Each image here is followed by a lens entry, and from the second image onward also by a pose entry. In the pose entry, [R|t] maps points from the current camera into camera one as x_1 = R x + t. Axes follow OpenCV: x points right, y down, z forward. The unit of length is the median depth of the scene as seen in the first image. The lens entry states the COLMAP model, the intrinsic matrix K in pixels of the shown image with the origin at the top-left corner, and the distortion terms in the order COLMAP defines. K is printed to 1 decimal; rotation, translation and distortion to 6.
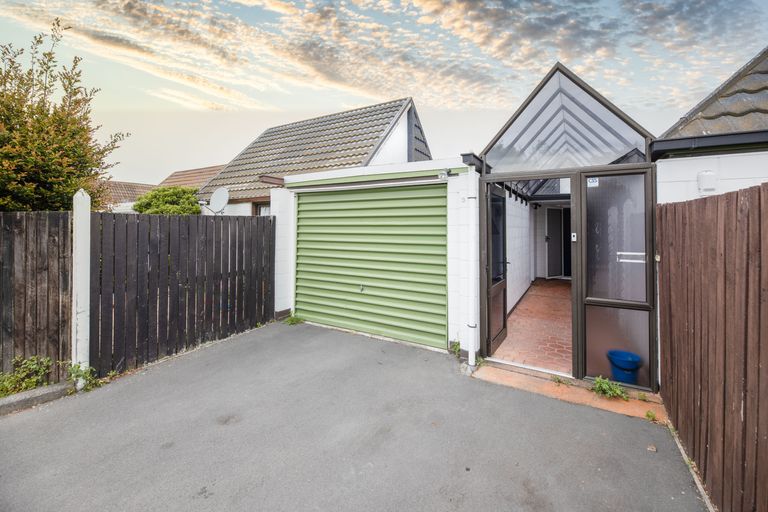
lens RADIAL K [[325.7, 0, 384.5], [0, 325.7, 218.8], [0, 0, 1]] dist [-0.001200, -0.000152]
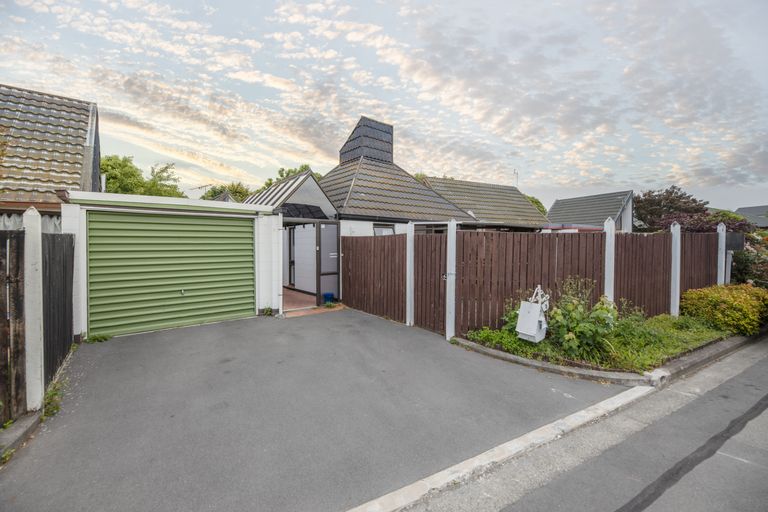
lens RADIAL K [[324.1, 0, 384.0], [0, 324.1, 256.0], [0, 0, 1]] dist [0.000009, 0.000004]
pose [[0.338003, -0.040342, 0.940280, -1.478662], [-0.020745, 0.998519, 0.050298, -0.017513], [-0.940916, -0.036507, 0.336666, -0.255884]]
